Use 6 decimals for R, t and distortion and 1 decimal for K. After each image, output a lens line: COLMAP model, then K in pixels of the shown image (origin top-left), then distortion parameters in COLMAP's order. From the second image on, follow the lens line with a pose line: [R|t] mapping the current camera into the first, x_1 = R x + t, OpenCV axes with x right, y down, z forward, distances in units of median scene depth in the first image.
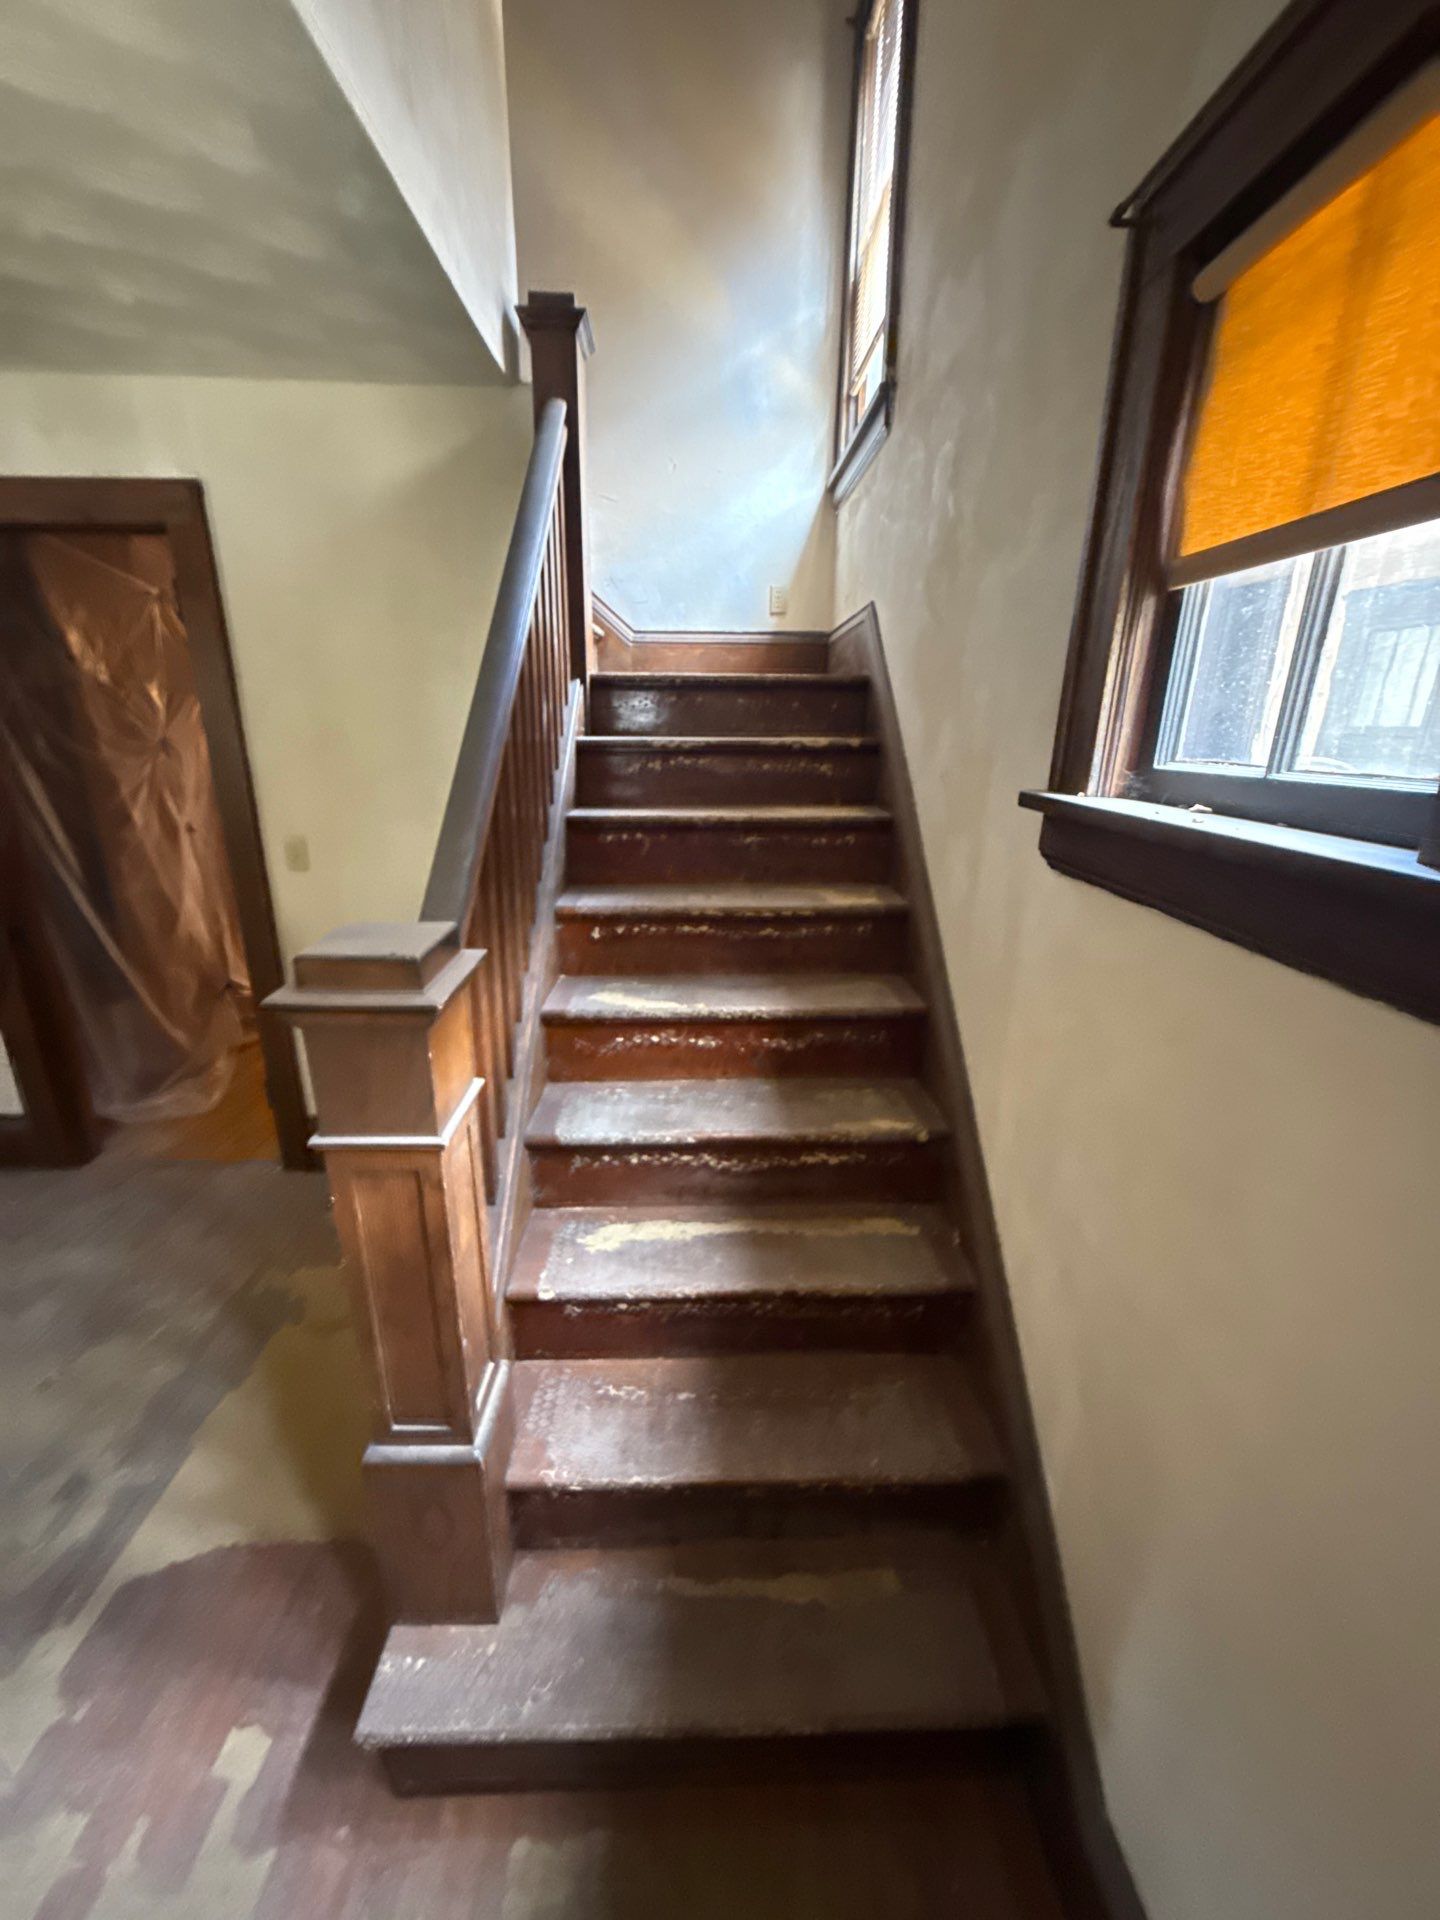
lens RADIAL K [[769.1, 0, 720.0], [0, 769.1, 960.0], [0, 0, 1]] dist [0.002434, -0.000132]
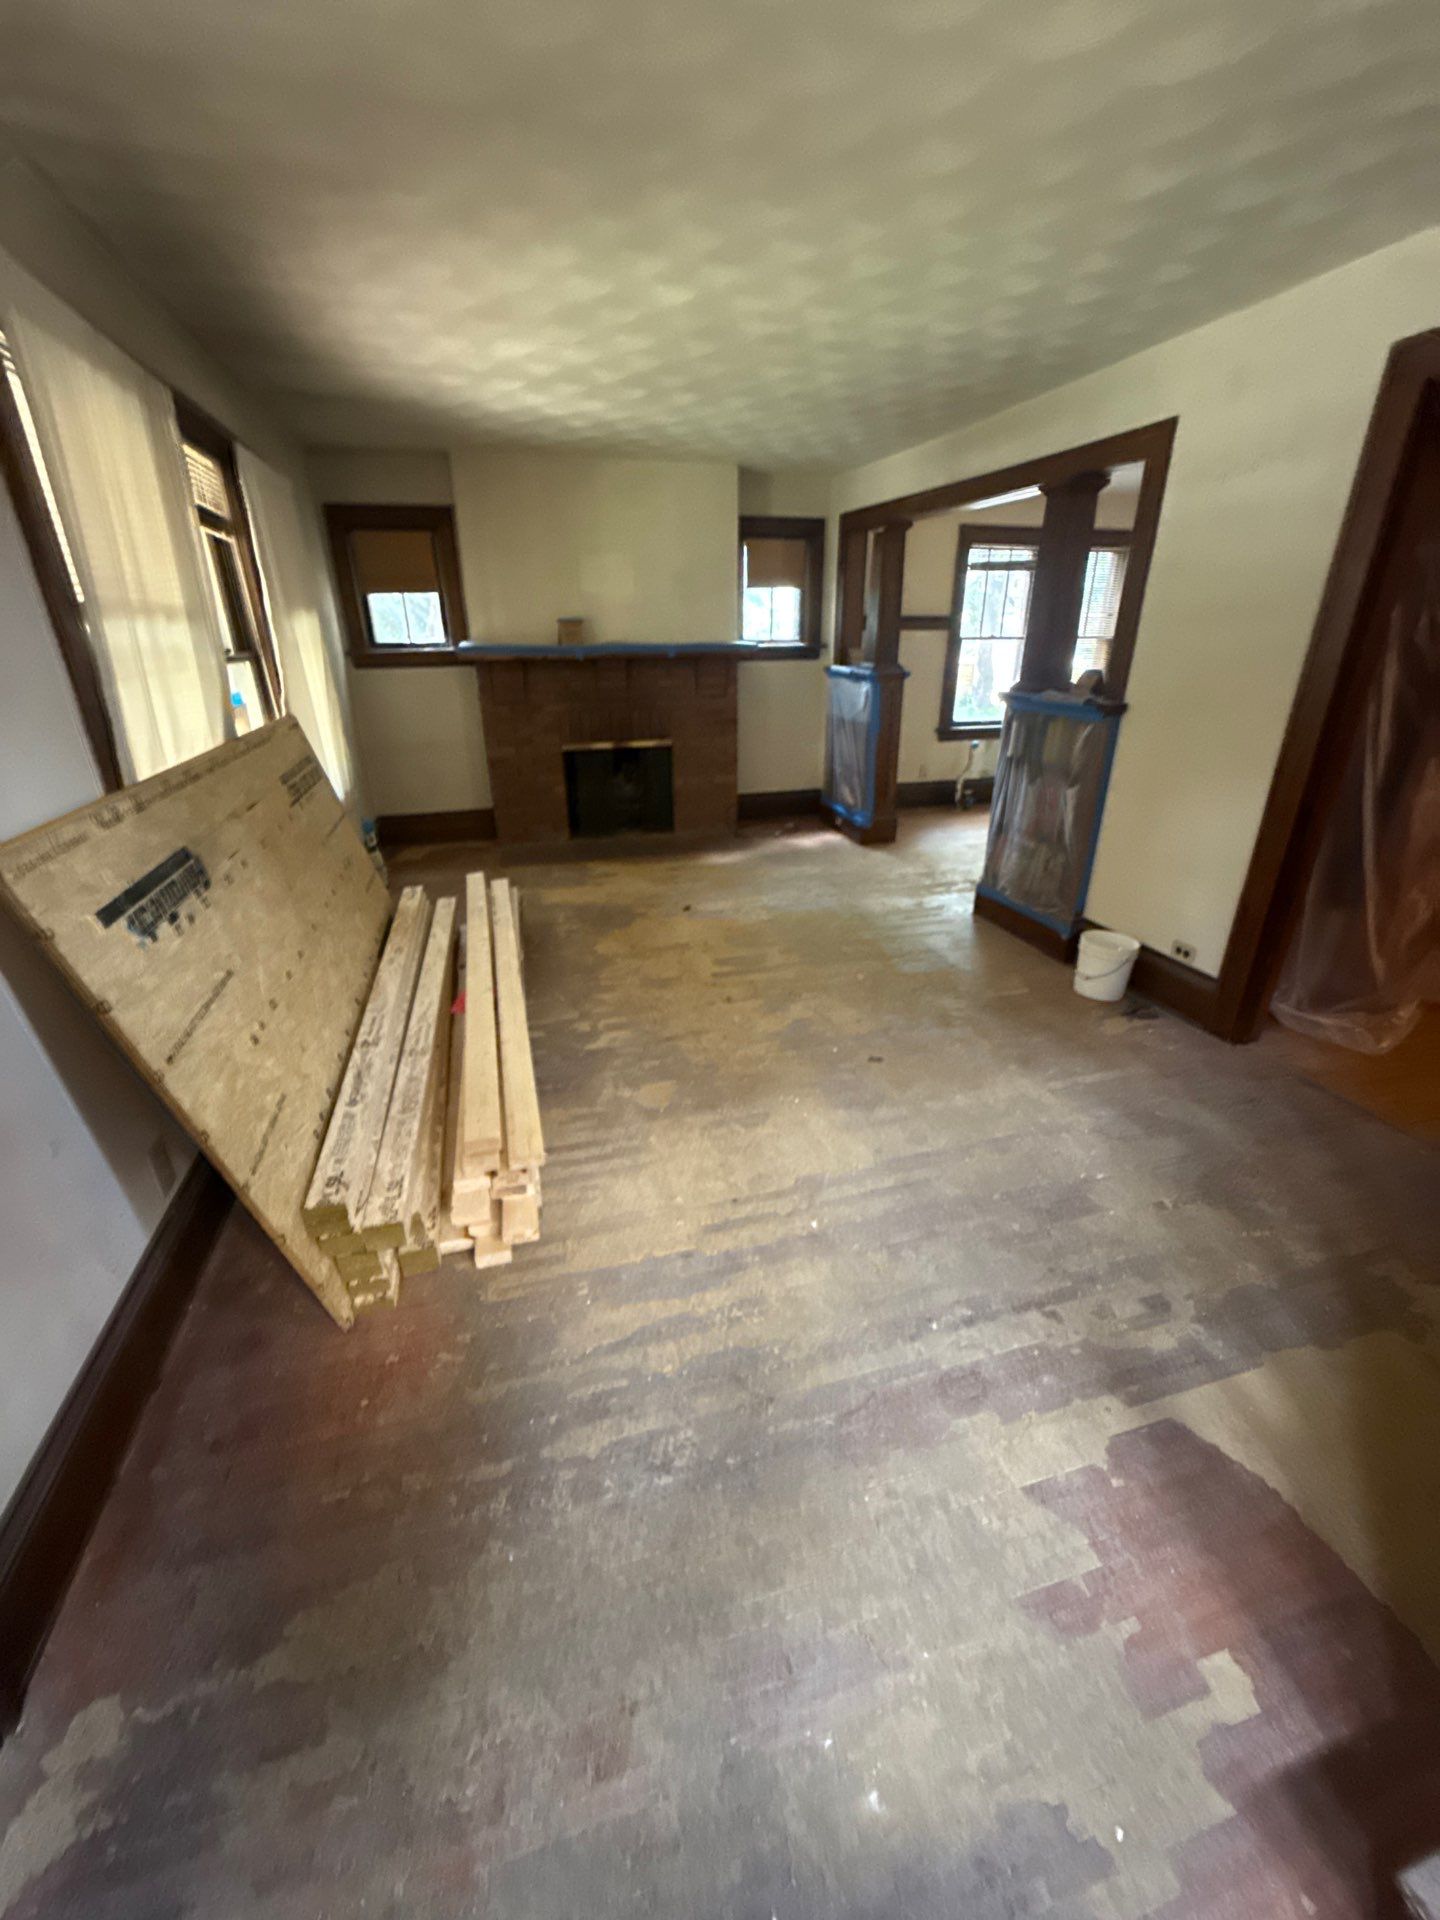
lens RADIAL K [[769.1, 0, 720.0], [0, 769.1, 960.0], [0, 0, 1]] dist [0.002434, -0.000132]
pose [[0.255427, 0.375445, -0.890954, -0.134918], [-0.279943, 0.910767, 0.303538, 0.048798], [0.925413, 0.171885, 0.337737, -0.031396]]
